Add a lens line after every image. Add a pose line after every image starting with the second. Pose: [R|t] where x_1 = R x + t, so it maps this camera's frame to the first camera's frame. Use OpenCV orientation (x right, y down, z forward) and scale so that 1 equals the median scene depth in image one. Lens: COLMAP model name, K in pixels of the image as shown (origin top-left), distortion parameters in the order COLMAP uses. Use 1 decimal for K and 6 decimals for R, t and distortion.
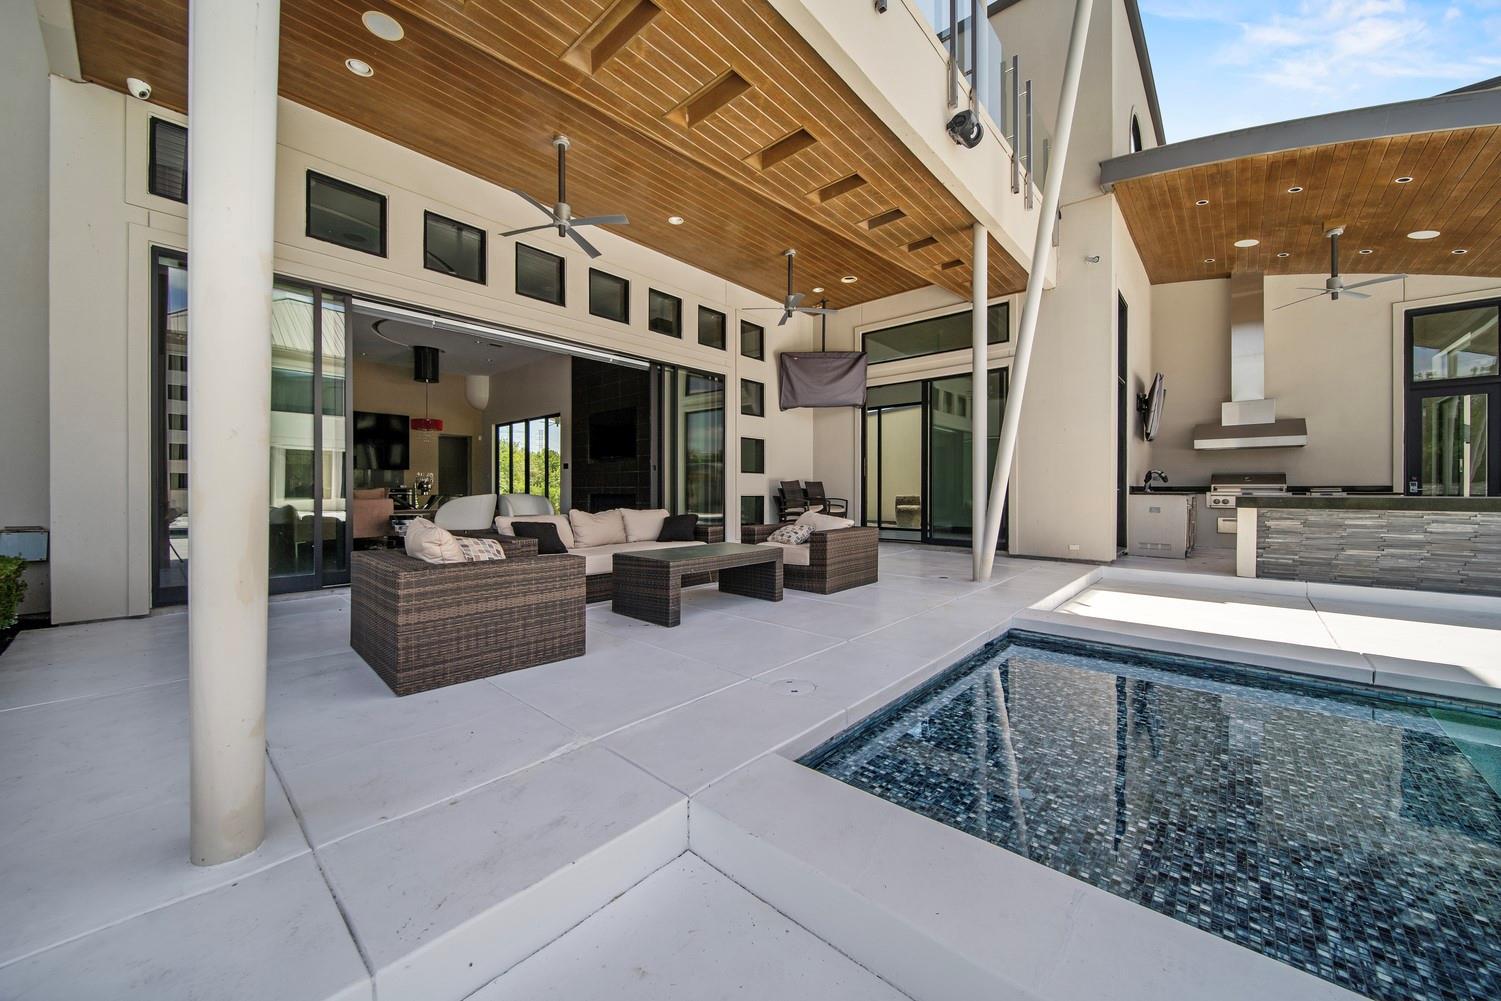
lens RADIAL K [[546.9, 0, 754.8], [0, 546.9, 495.9], [0, 0, 1]] dist [-0.000928, -0.000071]
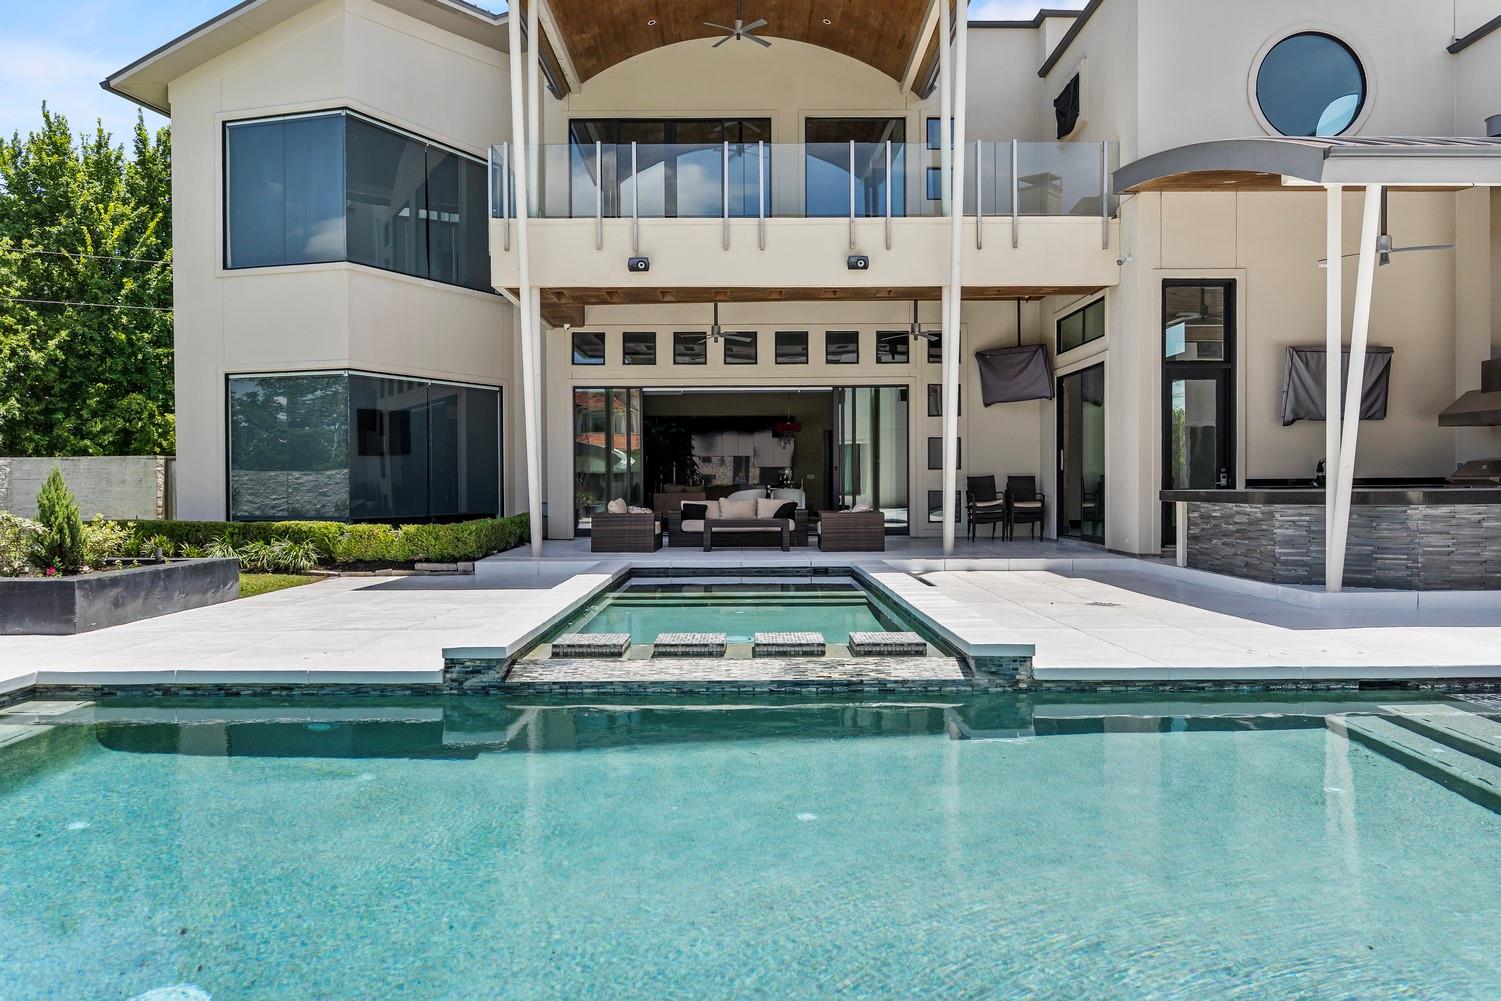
lens RADIAL K [[1035.5, 0, 737.1], [0, 1035.5, 500.1], [0, 0, 1]] dist [-0.005237, -0.003708]
pose [[0.614289, 0.008888, -0.789031, 1.486885], [-0.007053, 0.999958, 0.005773, 0.011486], [0.789050, 0.002019, 0.614326, -0.637161]]
